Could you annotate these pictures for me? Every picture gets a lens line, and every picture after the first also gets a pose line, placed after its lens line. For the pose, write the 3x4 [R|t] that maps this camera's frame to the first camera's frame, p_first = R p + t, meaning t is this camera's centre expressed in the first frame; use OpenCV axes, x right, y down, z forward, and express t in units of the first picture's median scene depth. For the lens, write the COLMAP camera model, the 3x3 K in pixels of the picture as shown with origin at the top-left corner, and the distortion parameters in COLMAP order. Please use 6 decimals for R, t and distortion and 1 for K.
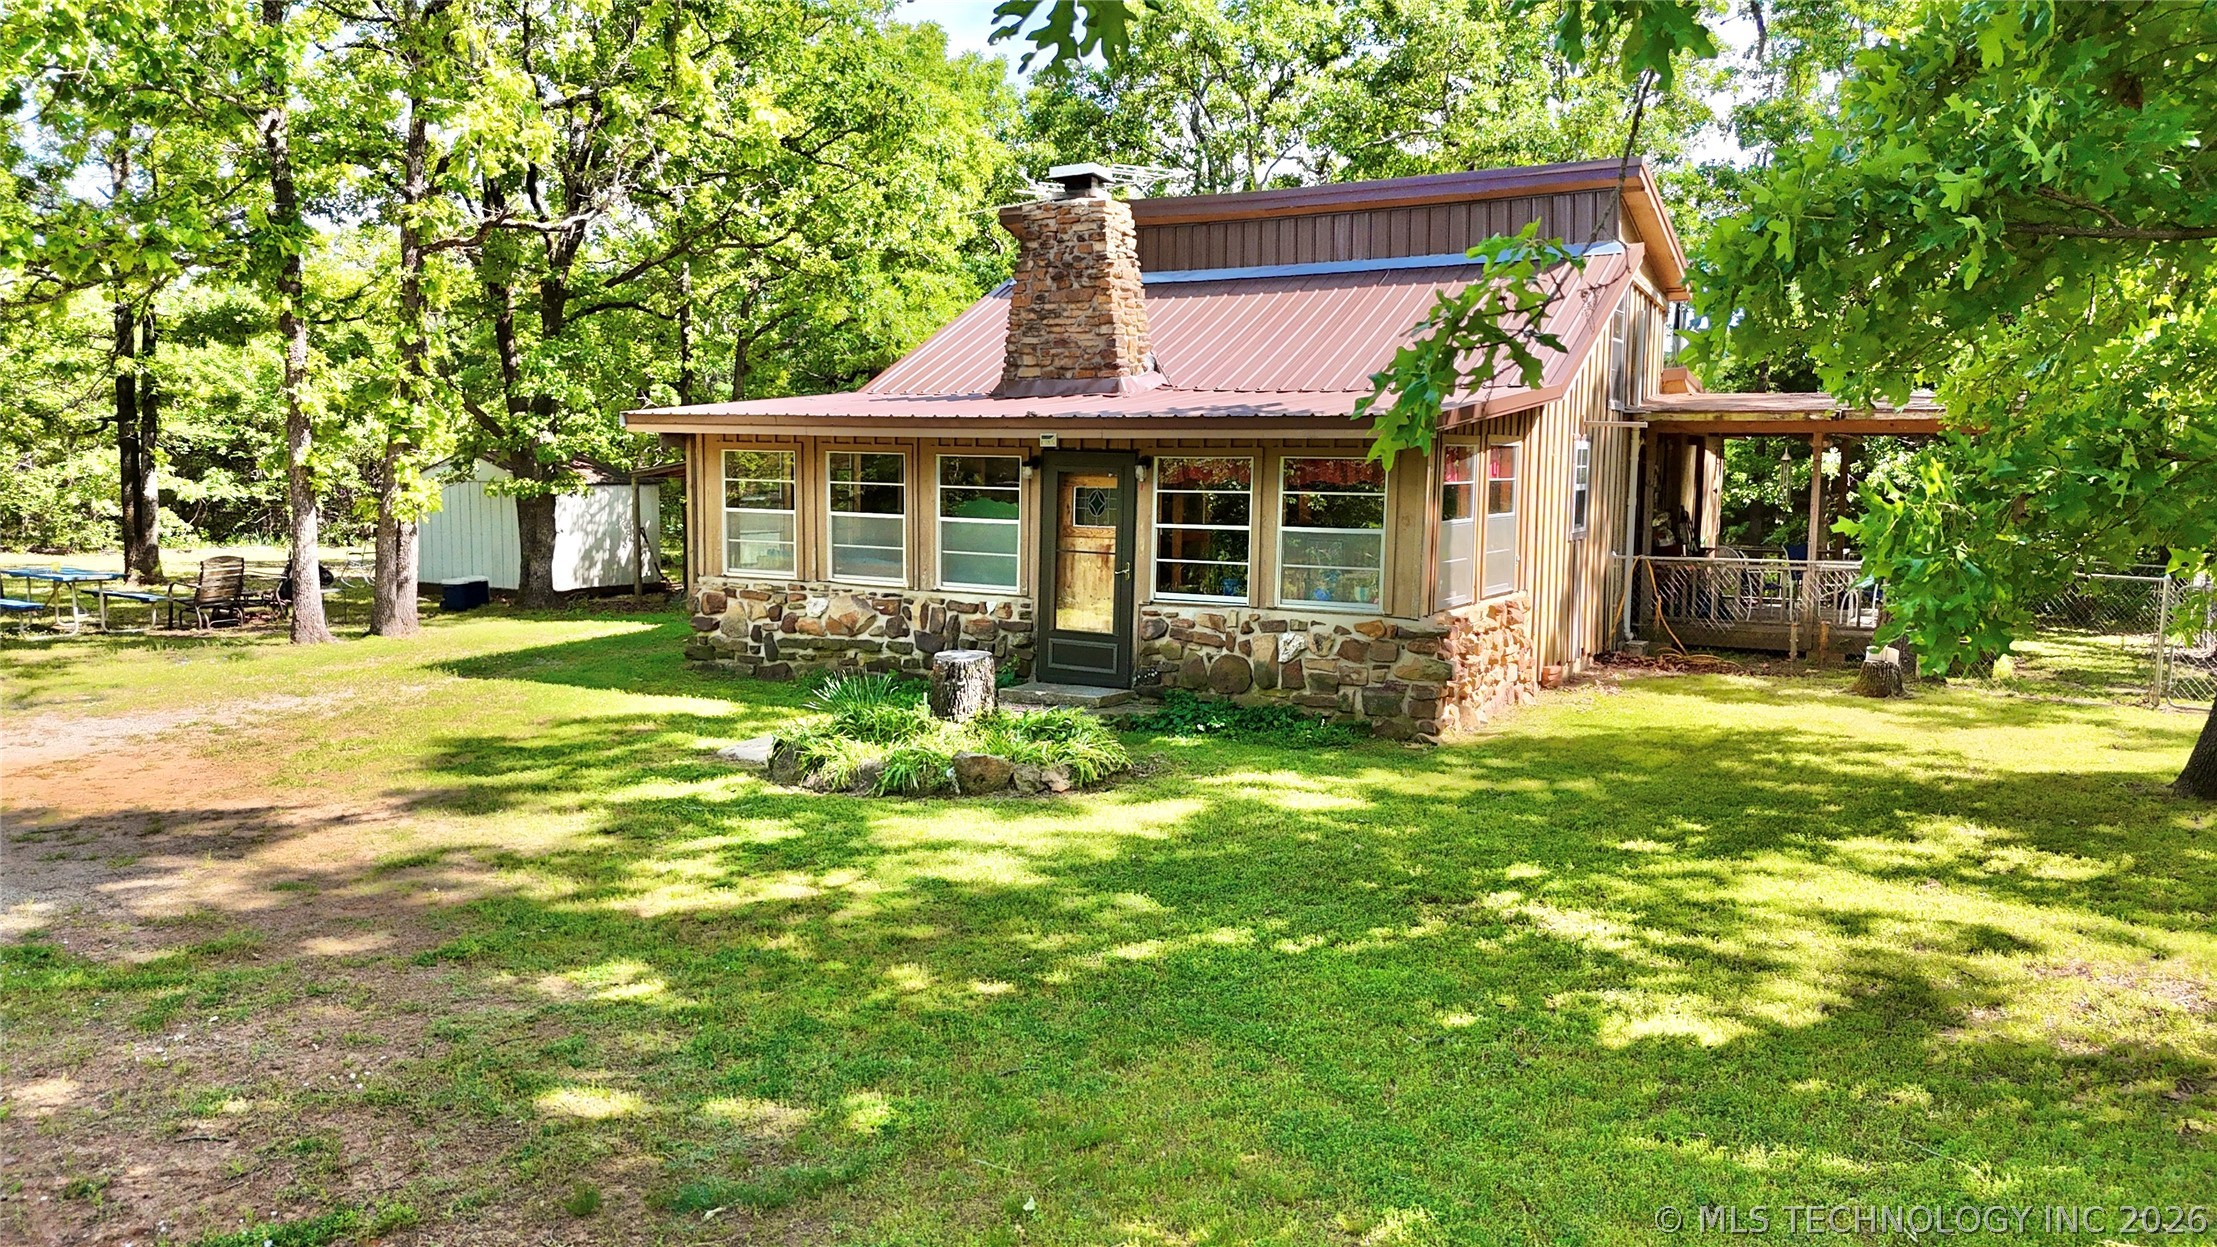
lens RADIAL K [[1613.1, 0, 1108.0], [0, 1613.1, 625.6], [0, 0, 1]] dist [0.050509, -0.053806]
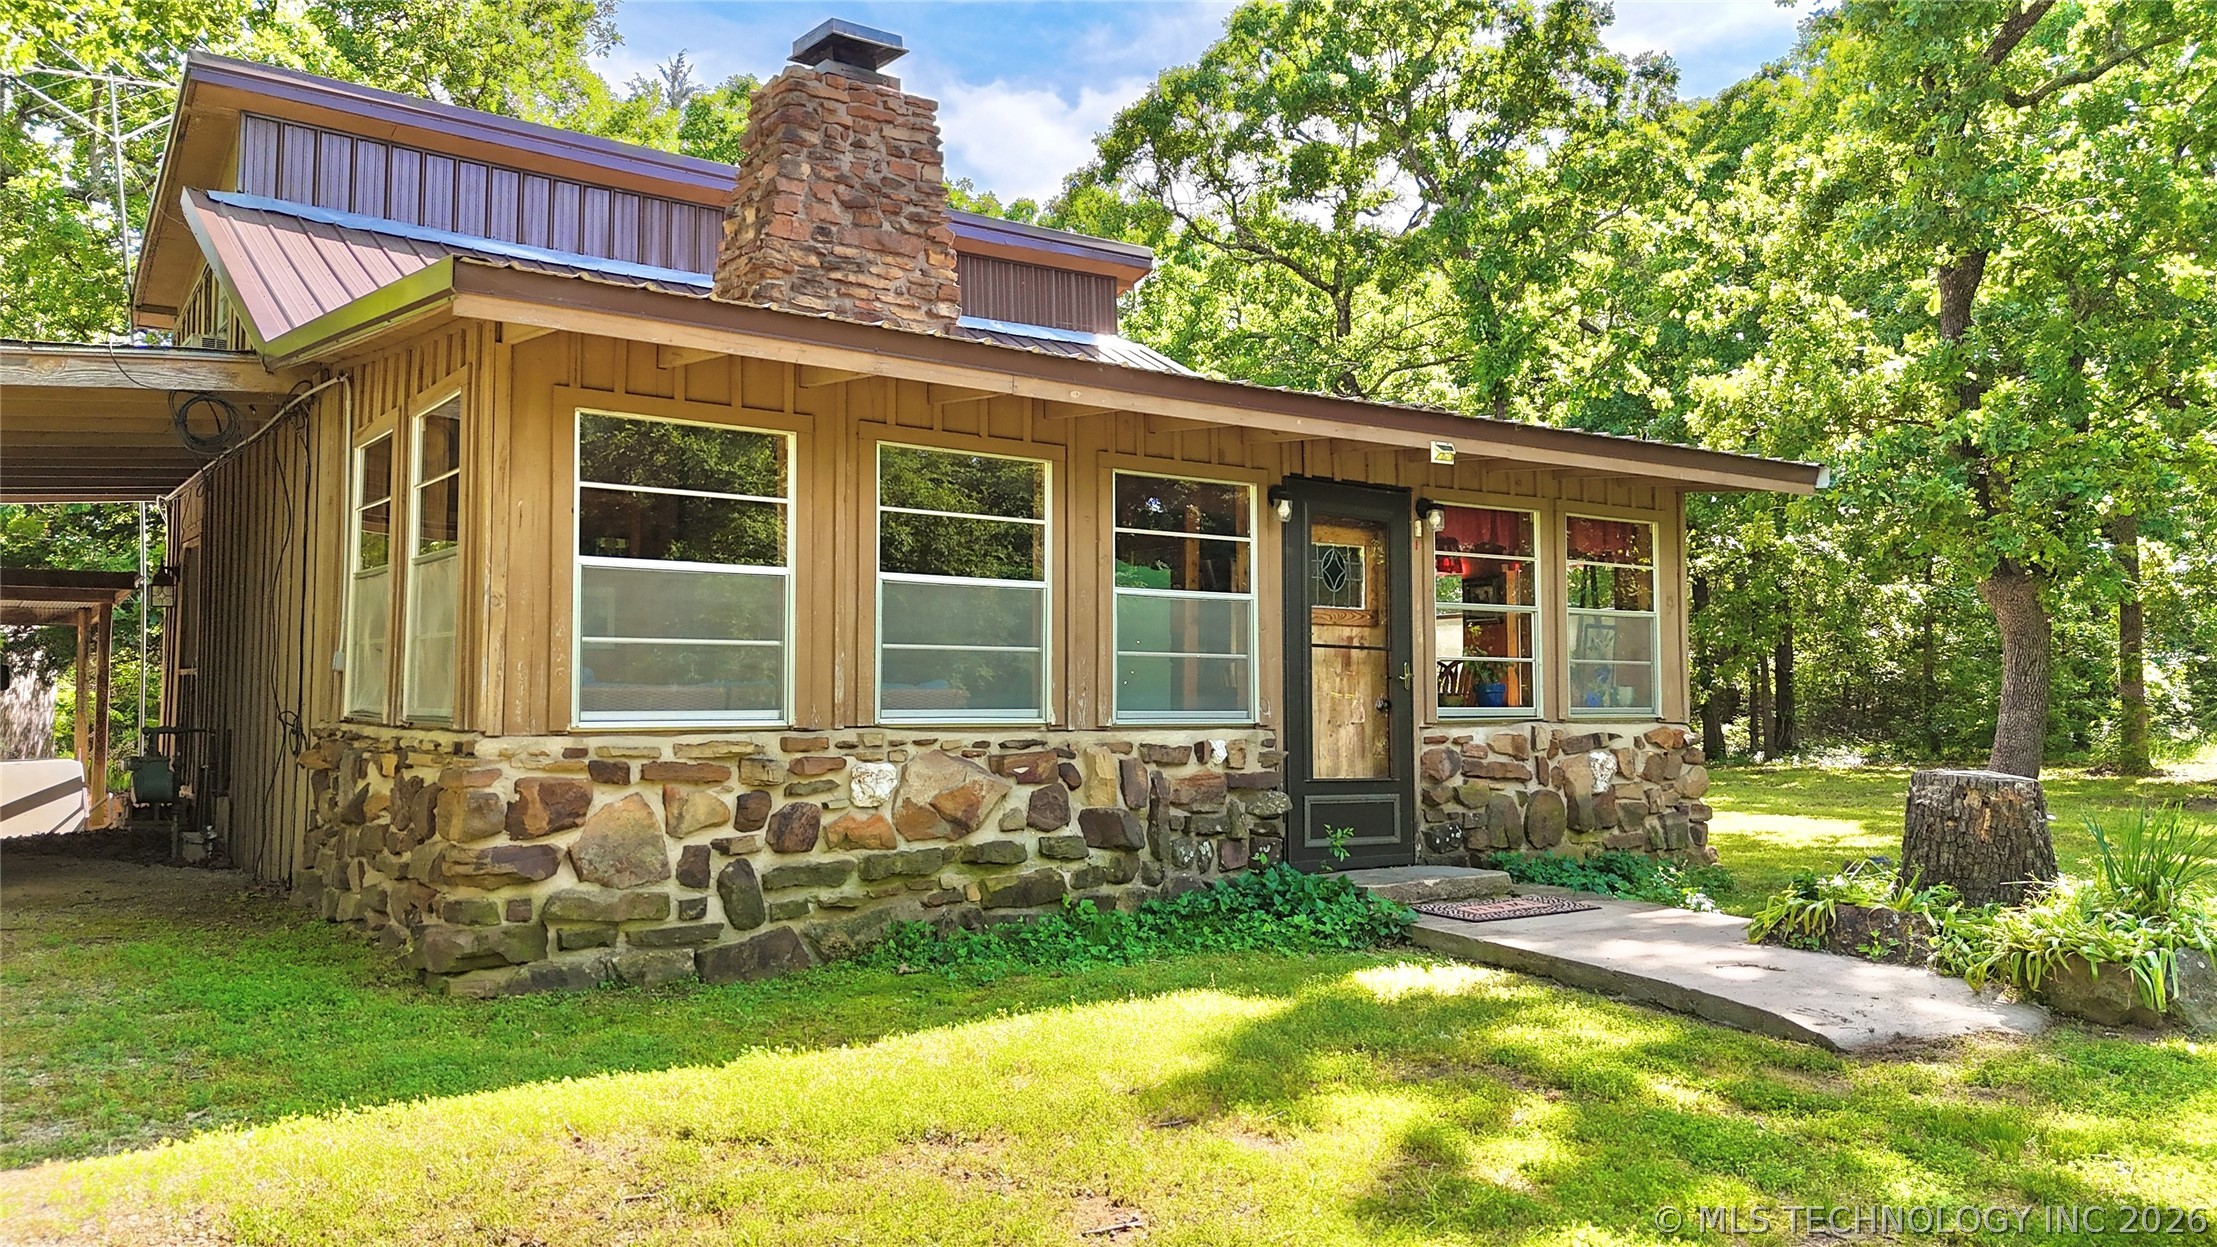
lens RADIAL K [[1613.1, 0, 1108.4], [0, 1613.1, 617.8], [0, 0, 1]] dist [0.050509, -0.053806]
pose [[0.428341, 0.034432, 0.902961, -0.556713], [0.097060, 0.991739, -0.083860, -0.013122], [-0.898389, 0.123562, 0.421460, 0.757886]]
